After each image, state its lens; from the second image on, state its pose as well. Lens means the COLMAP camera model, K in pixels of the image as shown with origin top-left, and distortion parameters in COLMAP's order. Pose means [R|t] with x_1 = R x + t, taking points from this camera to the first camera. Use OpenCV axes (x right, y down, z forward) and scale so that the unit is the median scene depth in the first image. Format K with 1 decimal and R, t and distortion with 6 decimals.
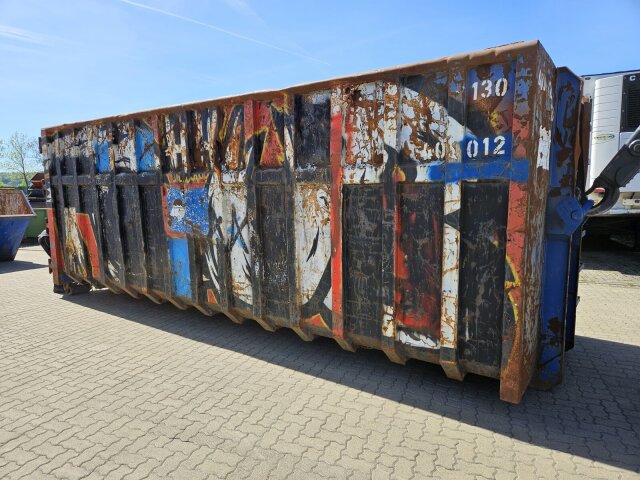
lens RADIAL K [[434.5, 0, 320.8], [0, 434.5, 242.6], [0, 0, 1]] dist [0.064981, -0.048595]
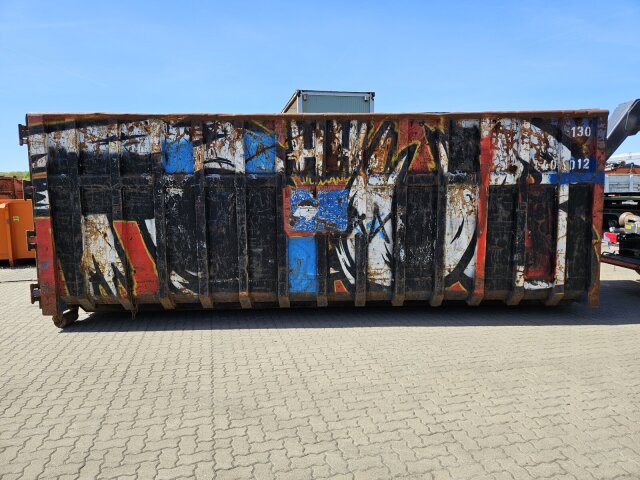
lens RADIAL K [[434.5, 0, 316.2], [0, 434.5, 240.0], [0, 0, 1]] dist [0.064981, -0.048595]
pose [[0.803588, -0.065039, 0.591621, -1.175972], [0.078989, 0.996873, 0.002299, -0.003178], [-0.589921, 0.044884, 0.806213, 0.164638]]
